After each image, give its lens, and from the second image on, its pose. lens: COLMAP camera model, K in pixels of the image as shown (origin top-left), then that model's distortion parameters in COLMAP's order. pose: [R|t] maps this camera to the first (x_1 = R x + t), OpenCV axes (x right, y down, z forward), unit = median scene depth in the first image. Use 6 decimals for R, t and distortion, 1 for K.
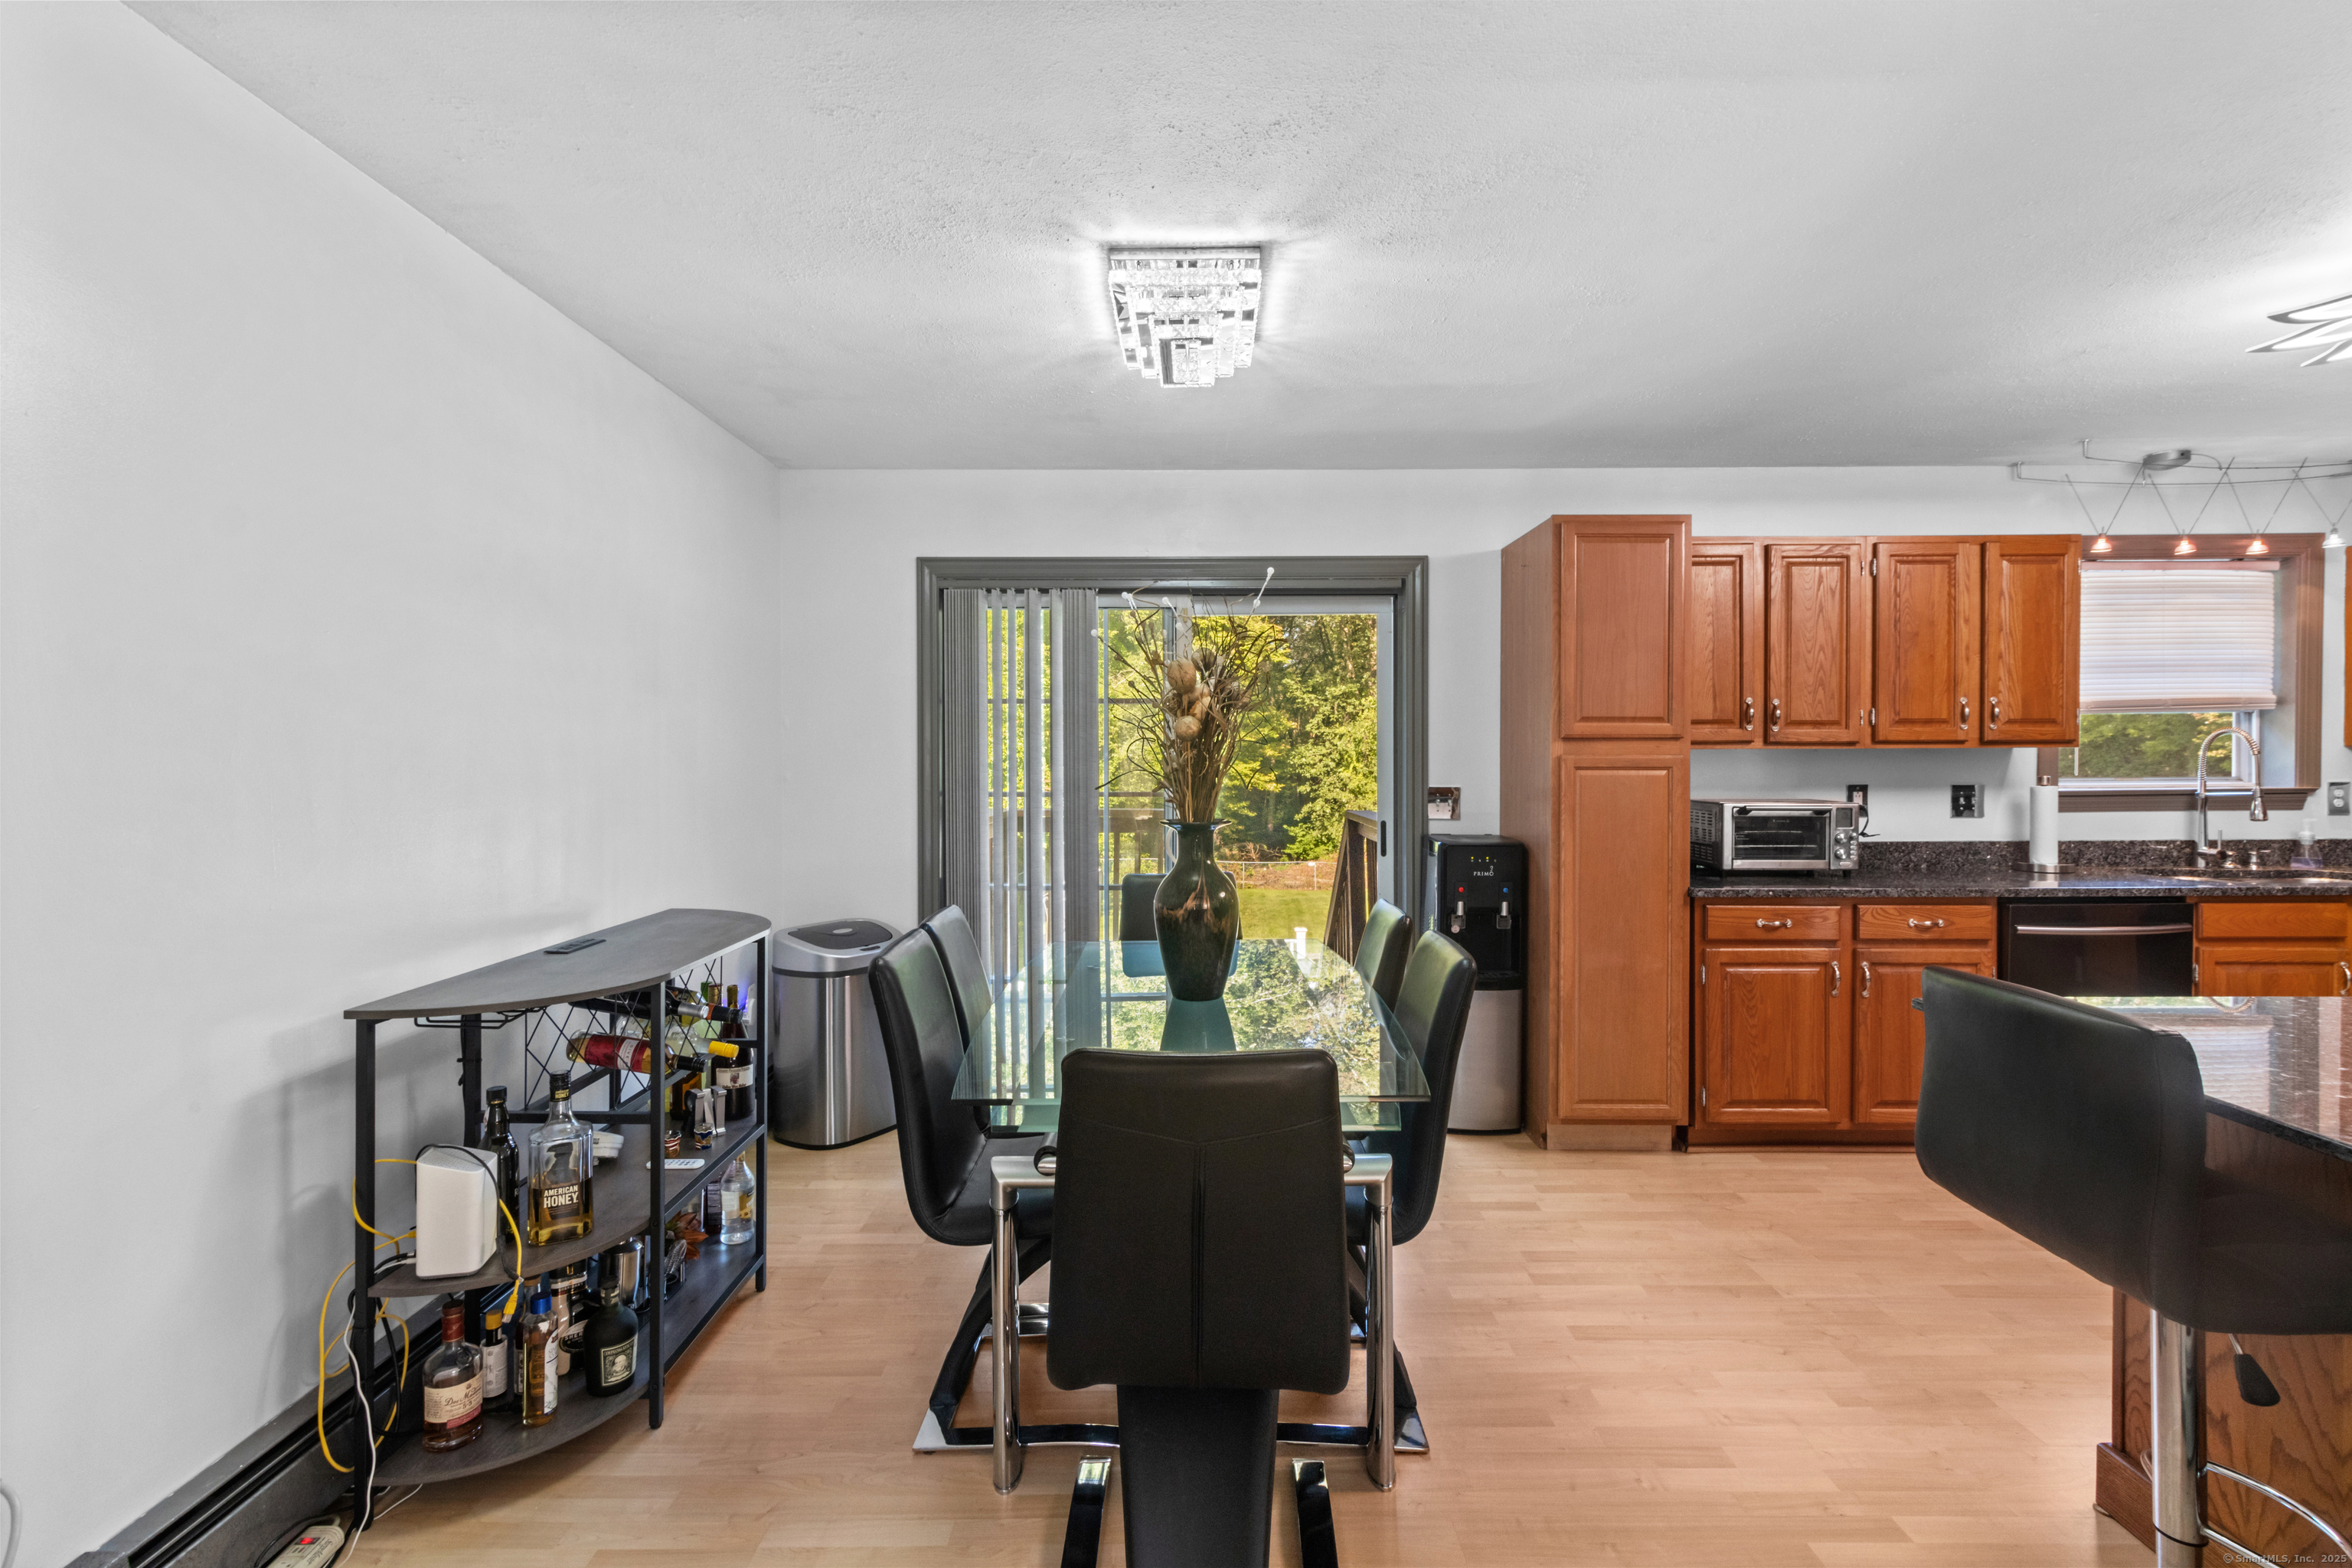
lens RADIAL K [[1091.7, 0, 1176.1], [0, 1091.7, 764.2], [0, 0, 1]] dist [0.003930, 0.000667]
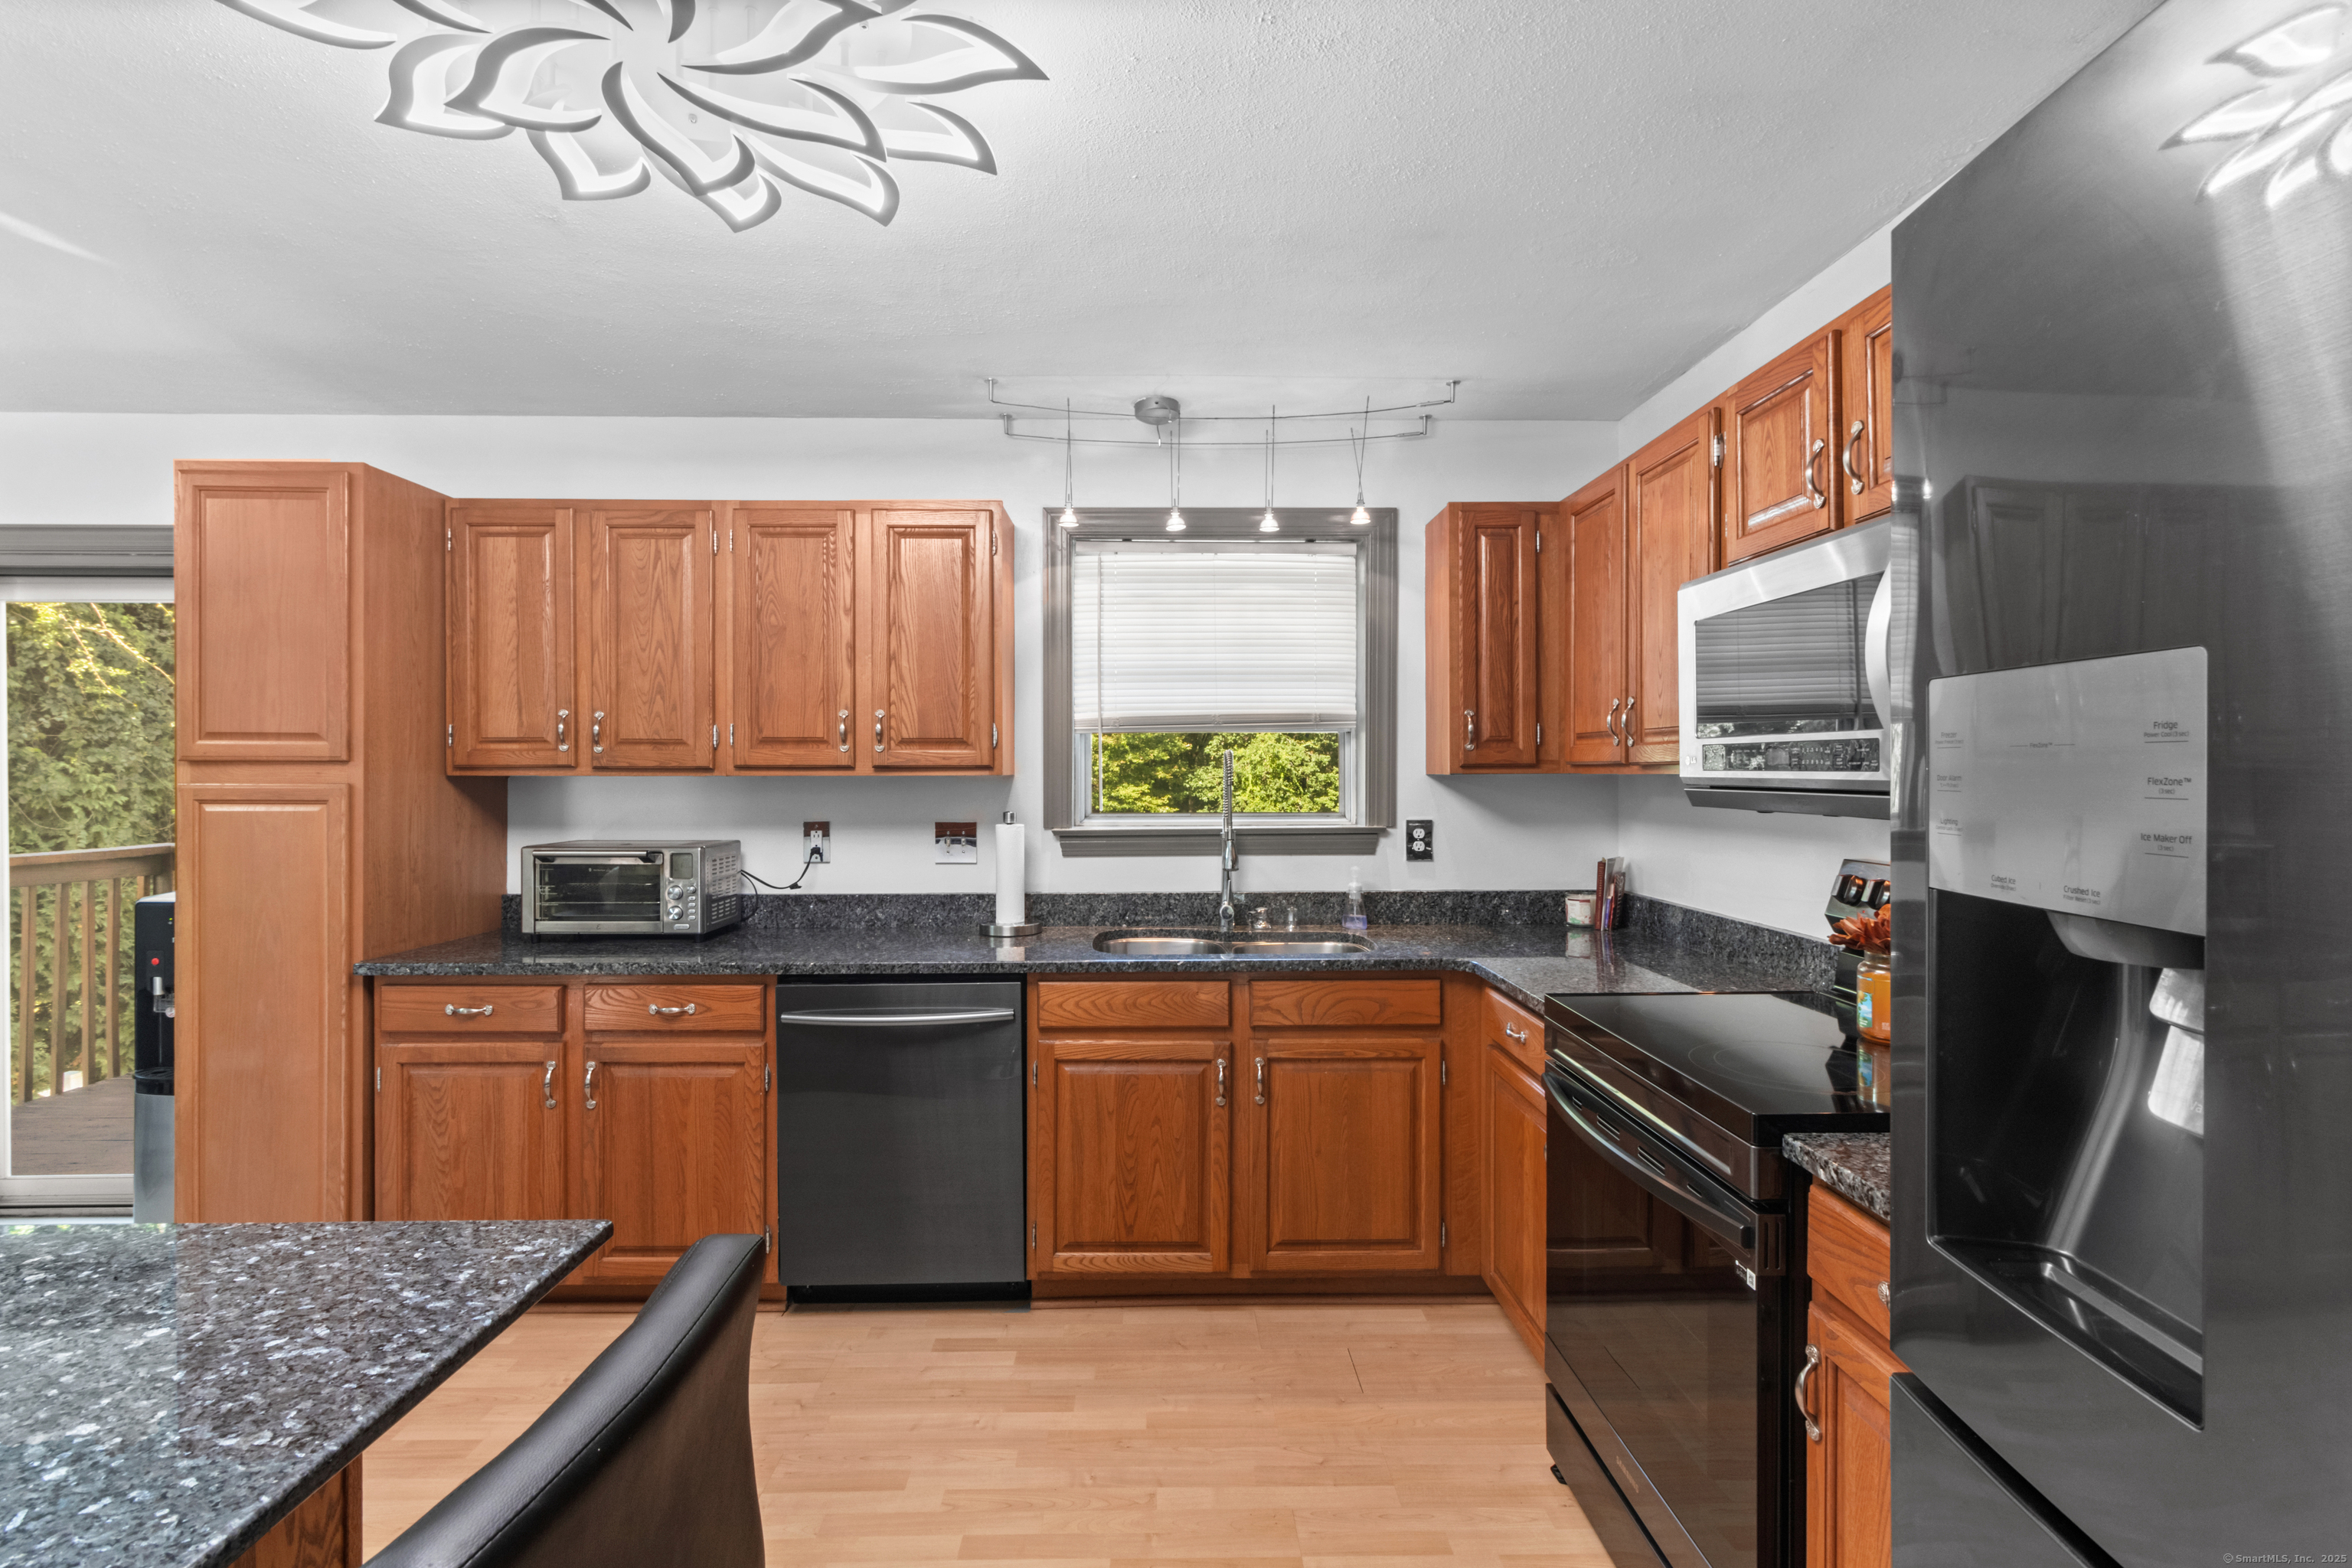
lens RADIAL K [[1115.6, 0, 1165.5], [0, 1115.6, 775.9], [0, 0, 1]] dist [0.002281, 0.000266]
pose [[0.999809, 0.003798, 0.019172, 0.909587], [-0.003614, 0.999947, -0.009626, -0.007762], [-0.019208, 0.009555, 0.999770, 0.204814]]
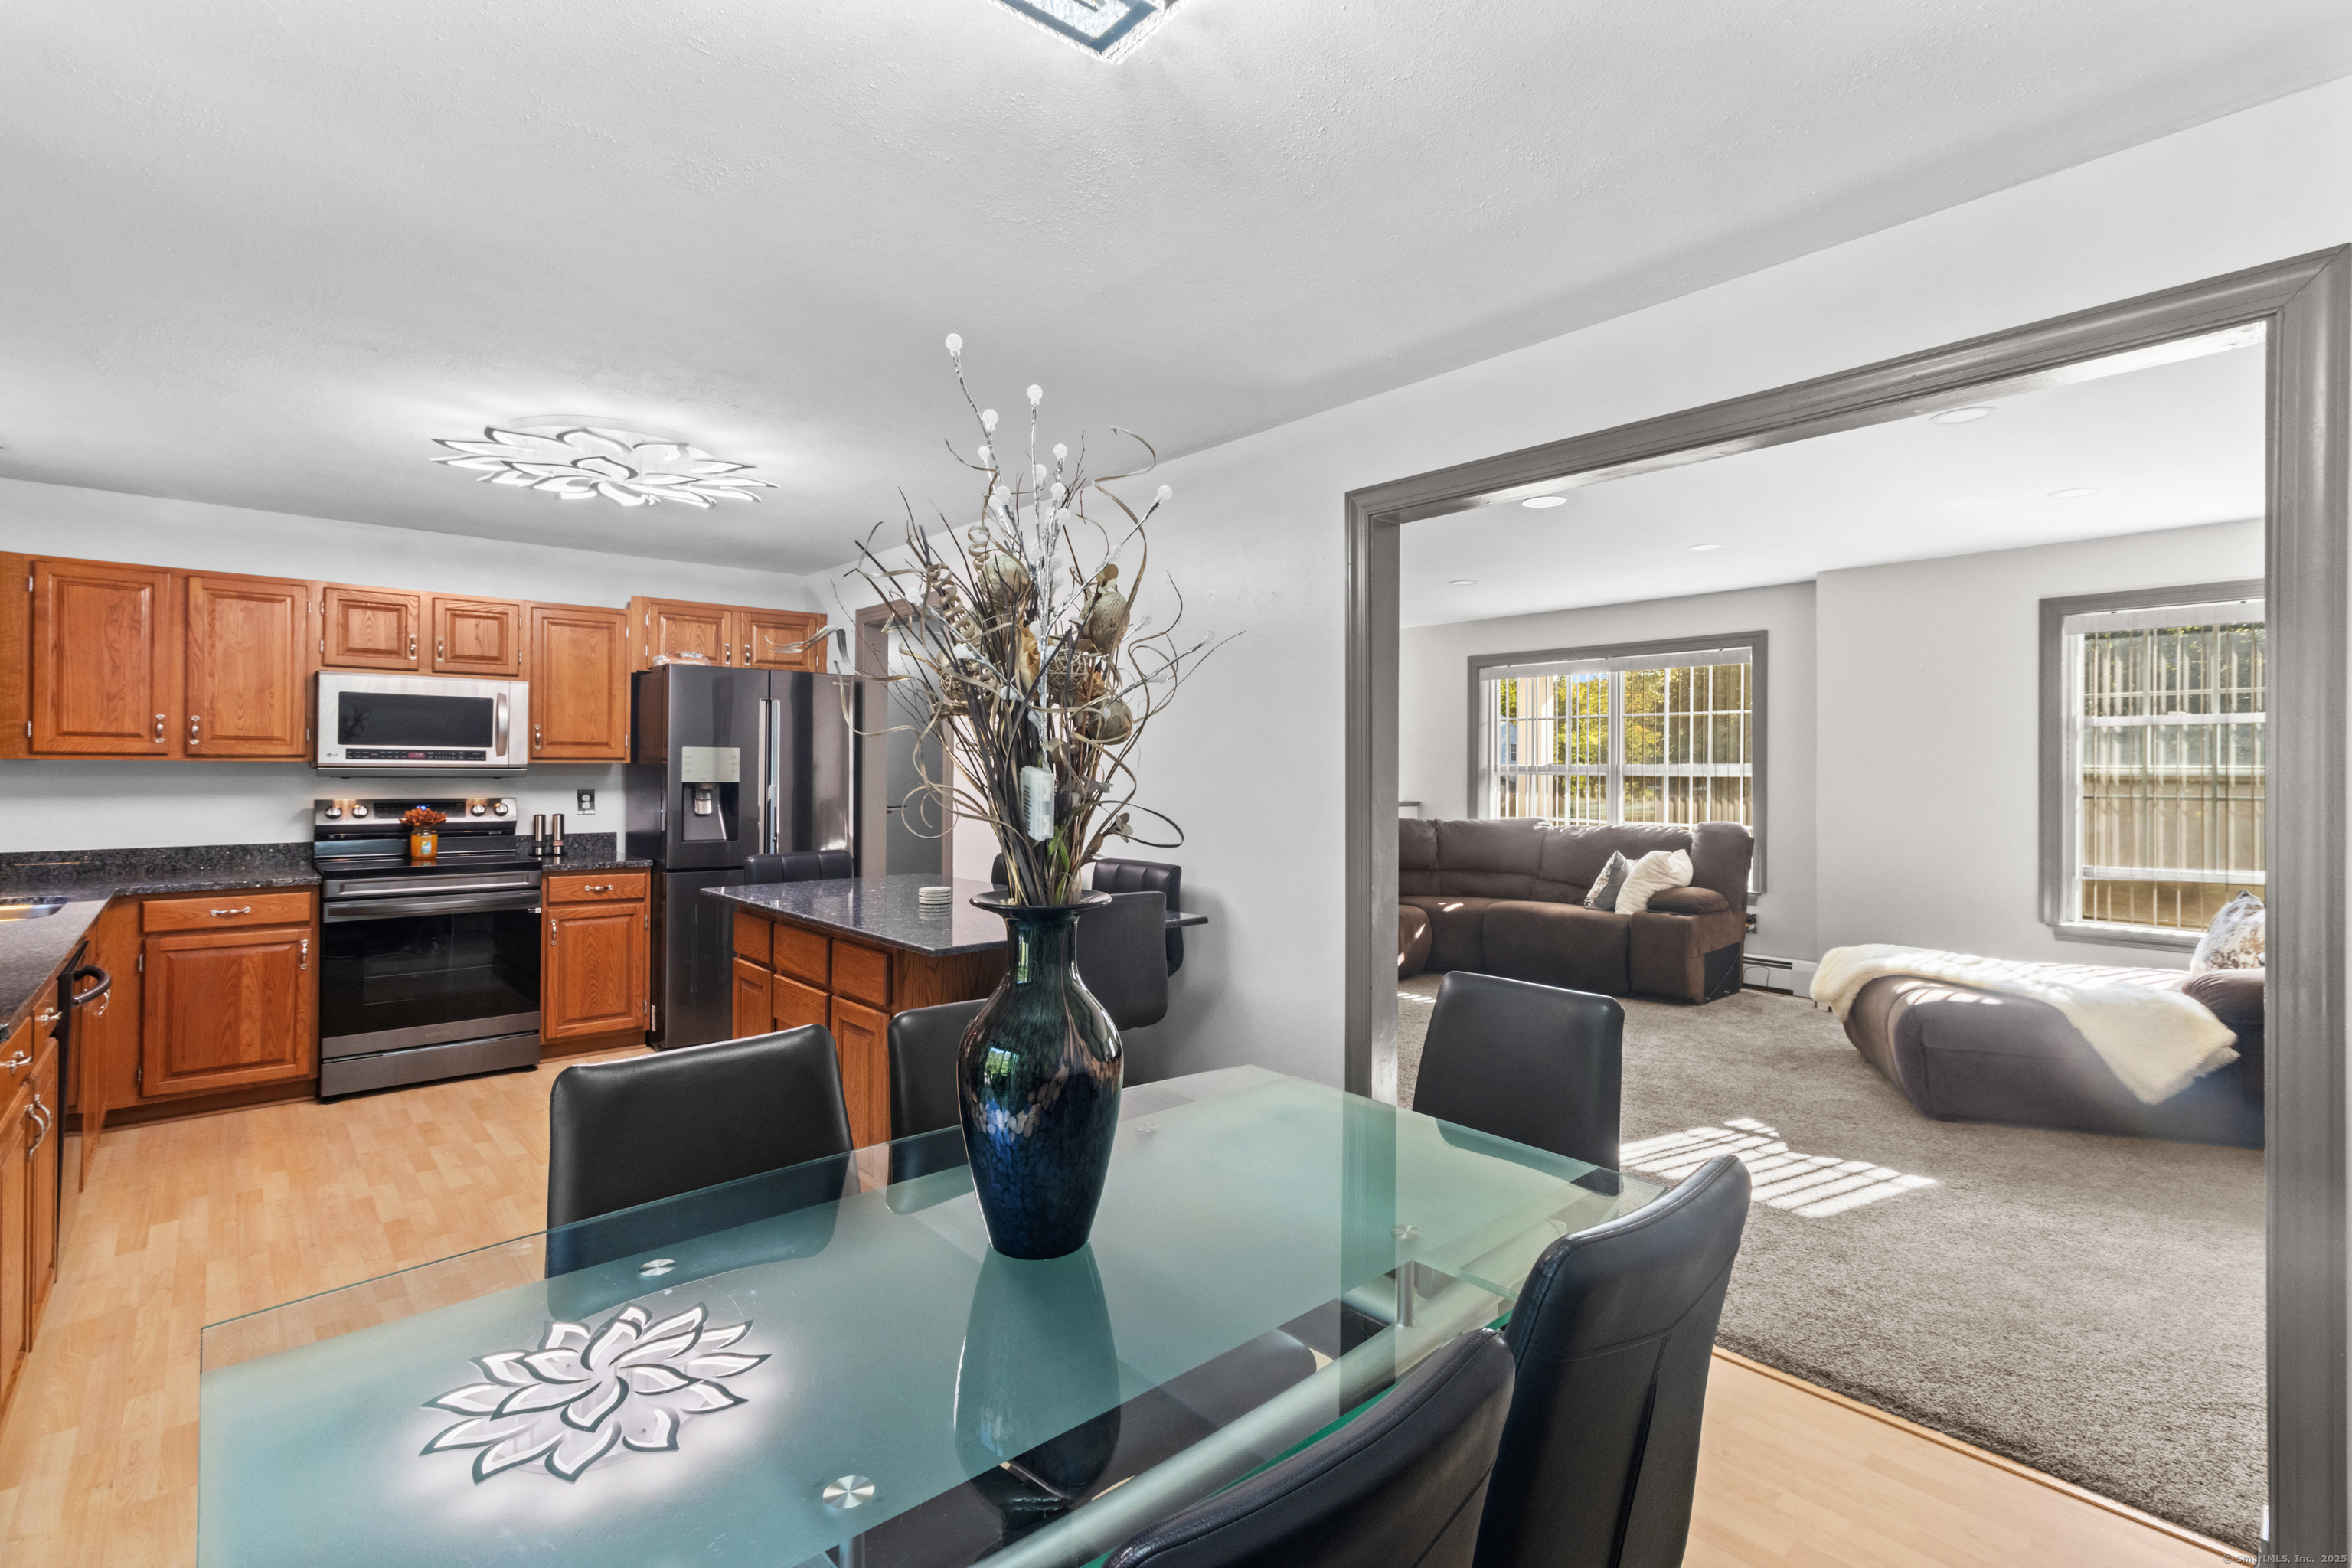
lens RADIAL K [[1078.6, 0, 1183.6], [0, 1078.6, 760.8], [0, 0, 1]] dist [0.002271, 0.000021]
pose [[-0.669095, 0.005912, 0.743153, -0.259743], [0.007464, 0.999971, -0.001235, -0.007252], [-0.743139, 0.004721, -0.669120, 0.834309]]
